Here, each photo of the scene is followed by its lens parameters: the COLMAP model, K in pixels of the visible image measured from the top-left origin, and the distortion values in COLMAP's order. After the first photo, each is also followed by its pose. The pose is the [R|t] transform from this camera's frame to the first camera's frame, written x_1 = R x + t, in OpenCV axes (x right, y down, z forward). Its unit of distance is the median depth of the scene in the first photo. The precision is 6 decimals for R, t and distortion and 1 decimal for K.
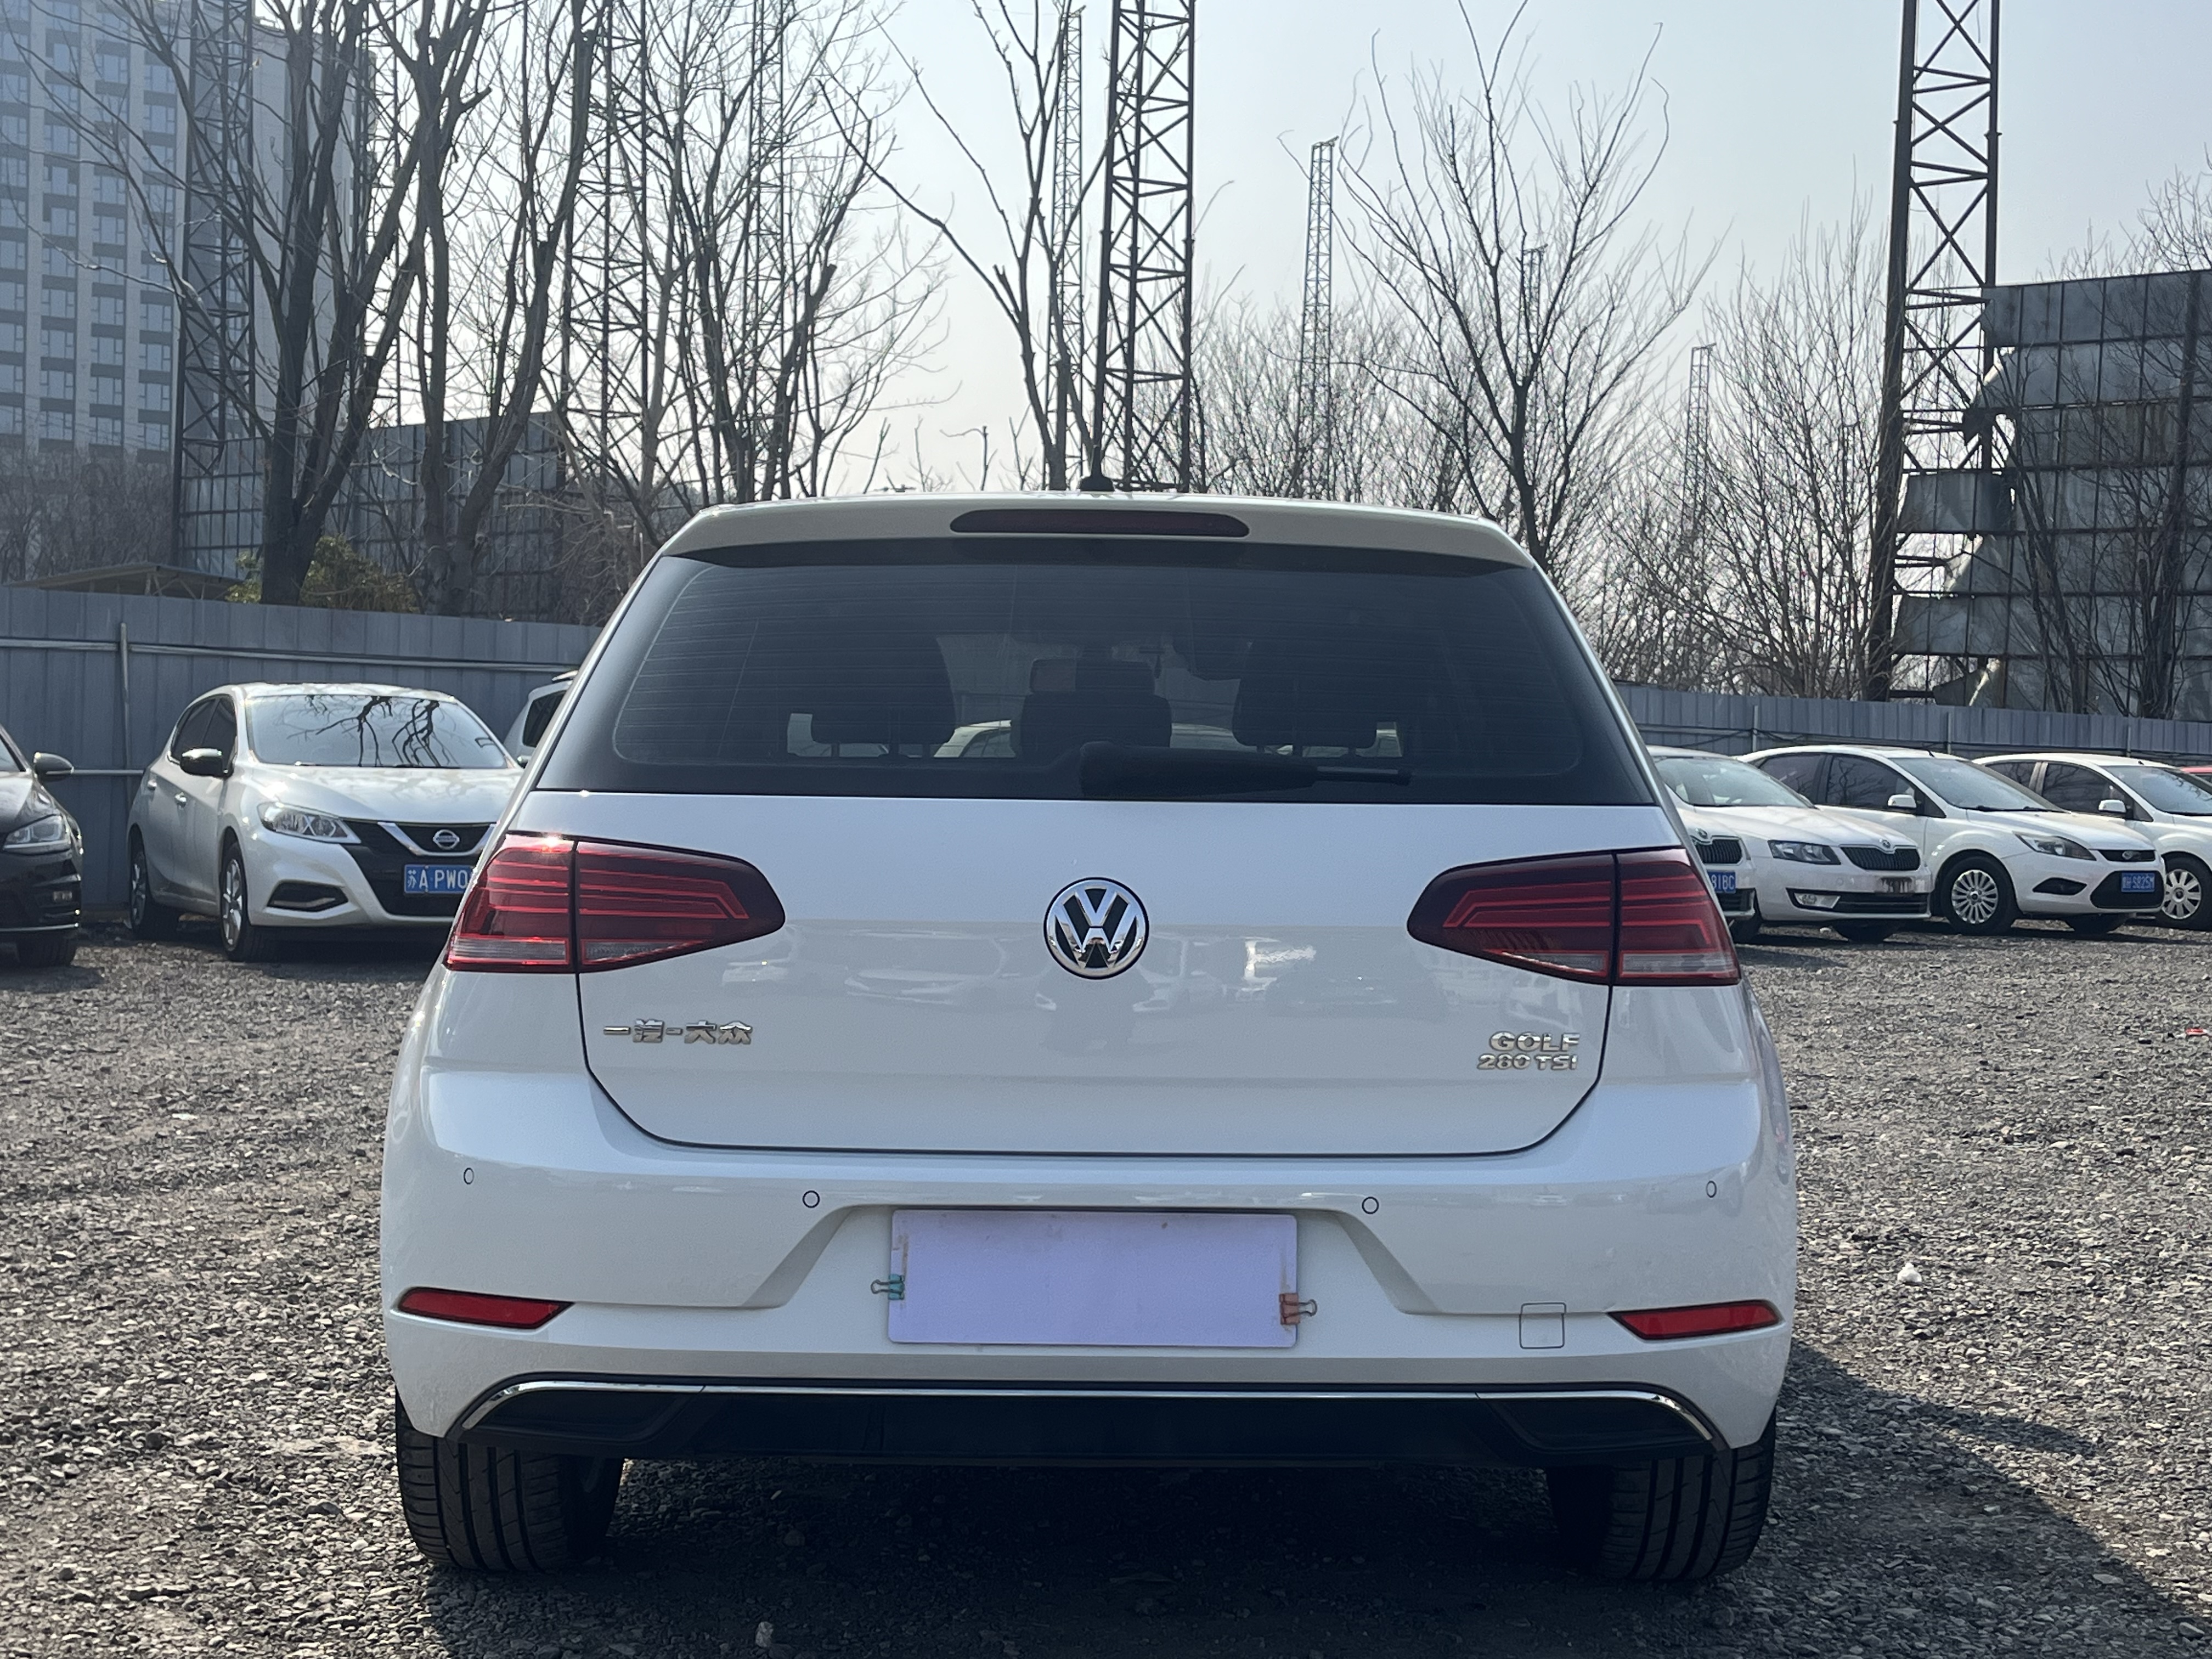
lens RADIAL K [[3169.1, 0, 1106.0], [0, 3169.1, 829.5], [0, 0, 1]] dist [-0.029518, -0.039600]
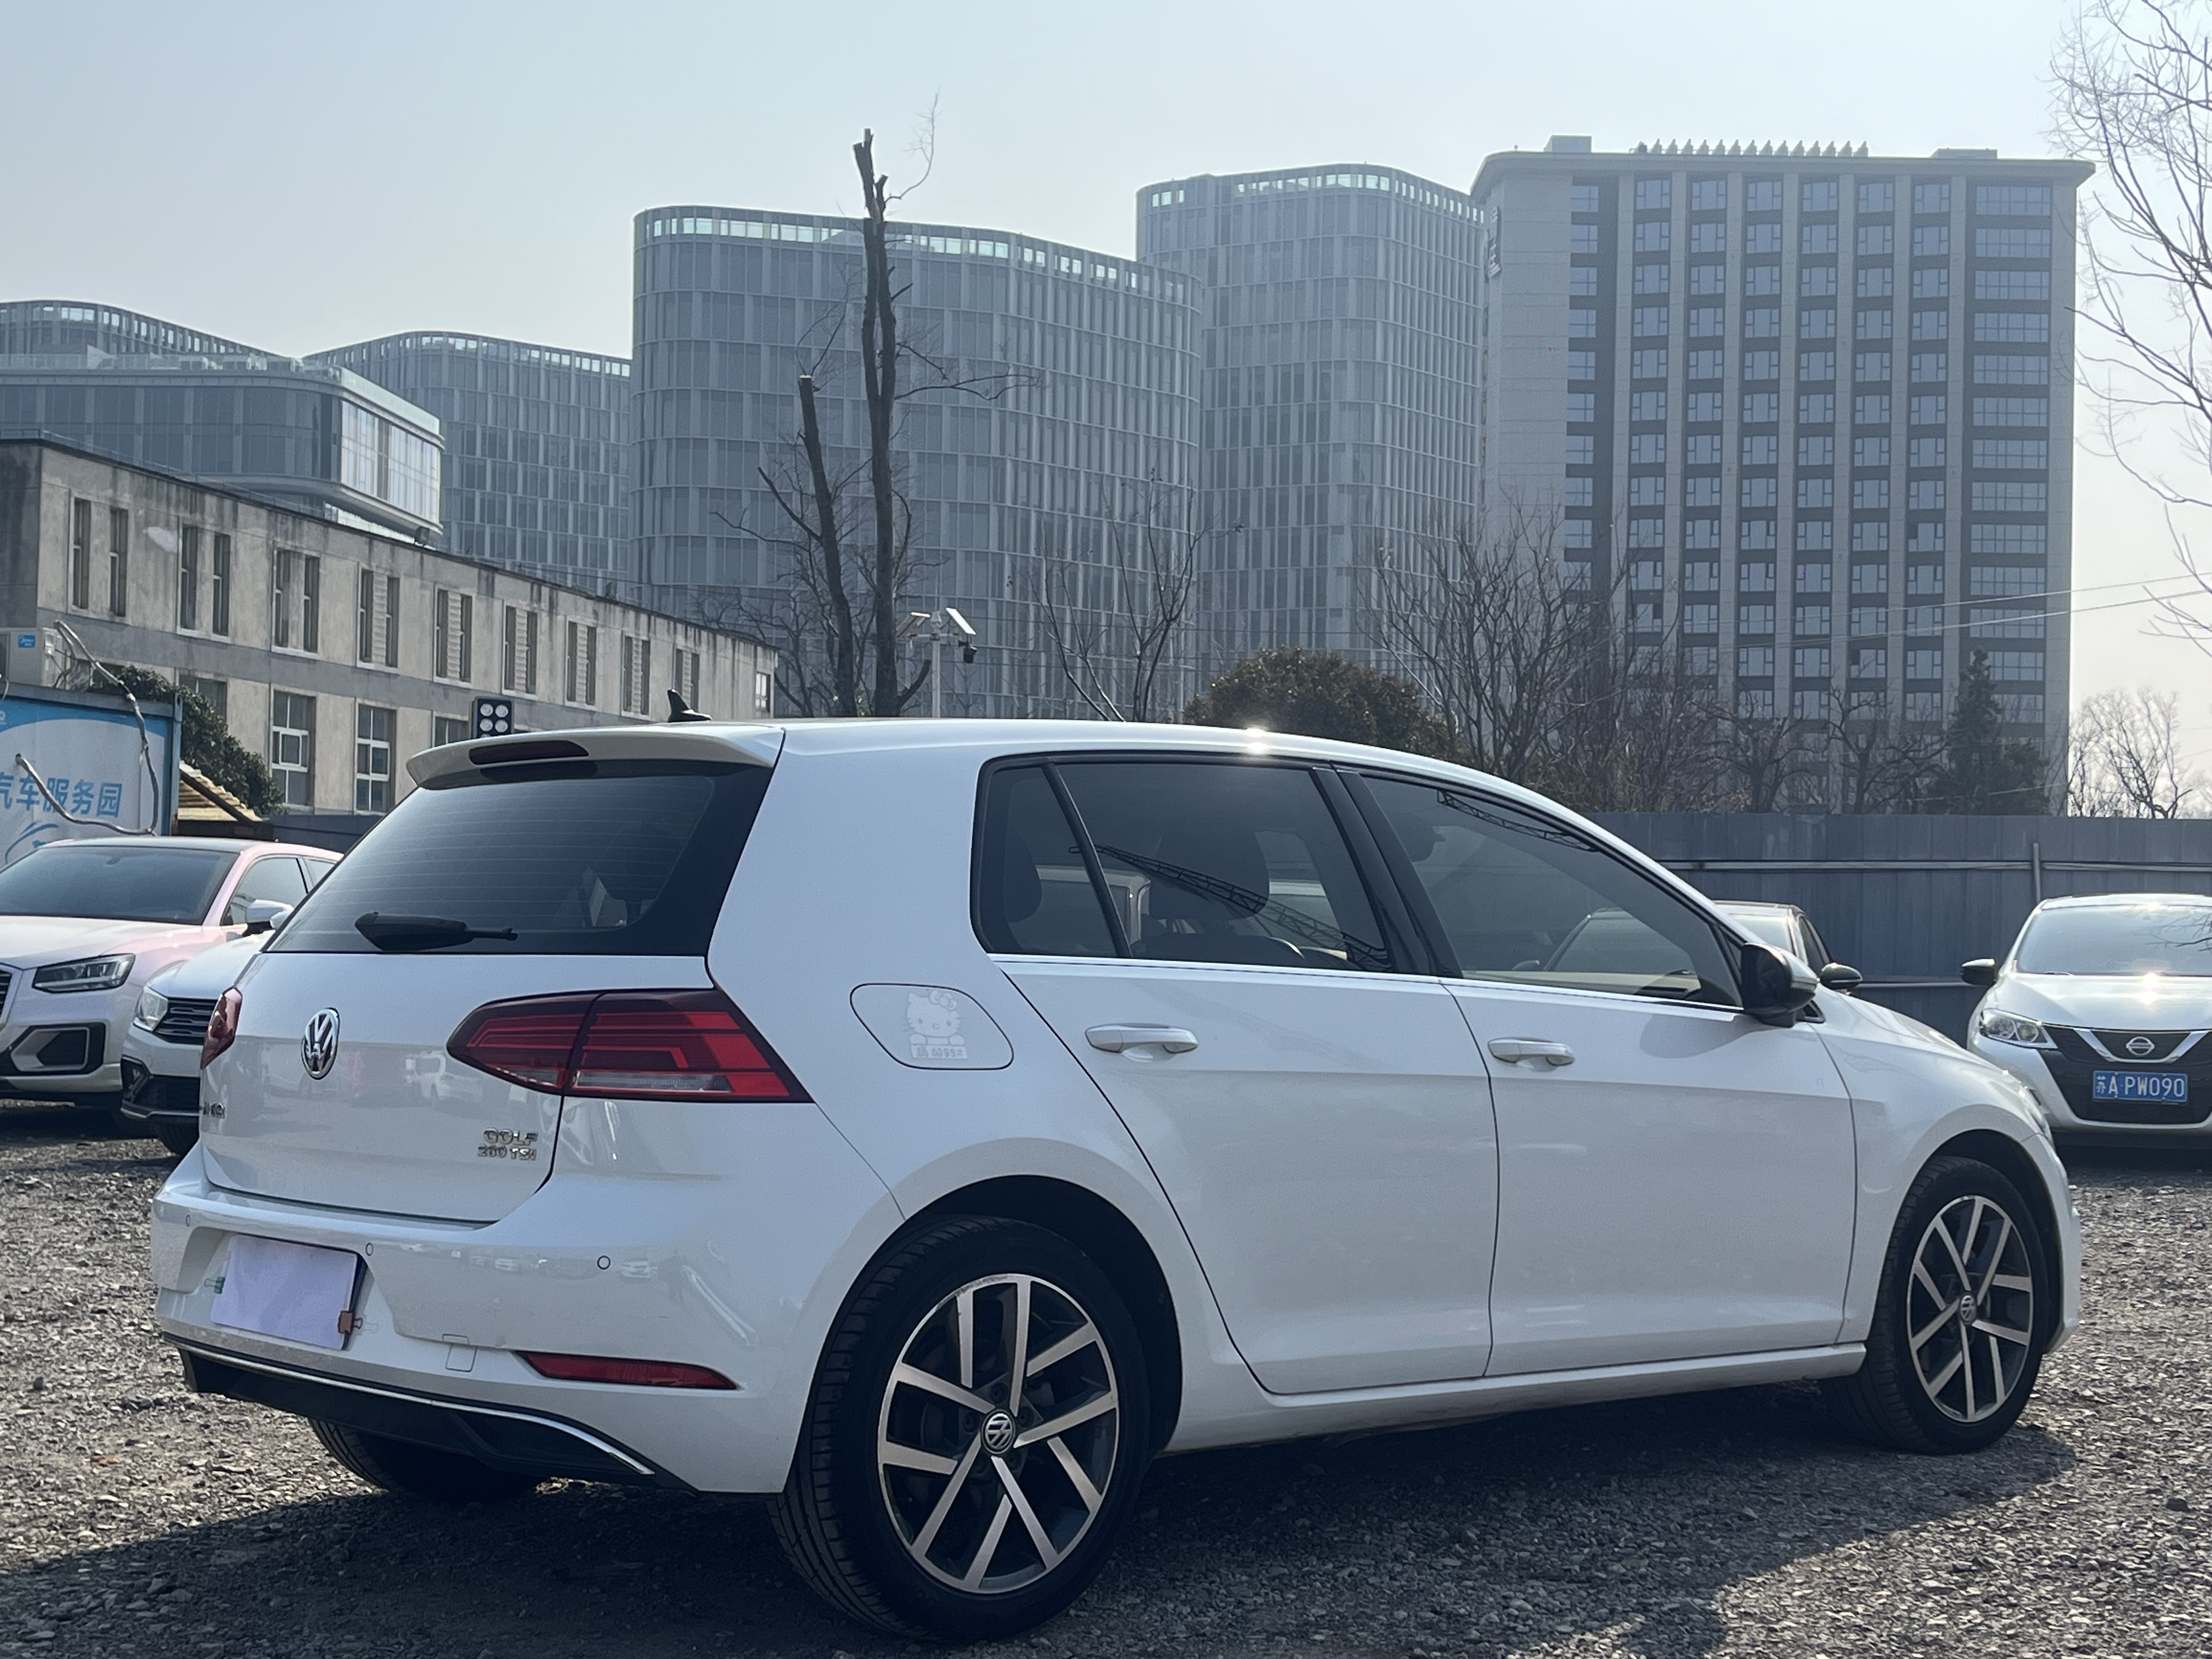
lens RADIAL K [[3169.1, 0, 1106.0], [0, 3169.1, 829.5], [0, 0, 1]] dist [-0.029518, -0.039600]
pose [[0.659293, -0.036410, -0.751004, 1.259296], [-0.018786, 0.997717, -0.064863, 0.020894], [0.751651, 0.056872, 0.657104, 0.323741]]
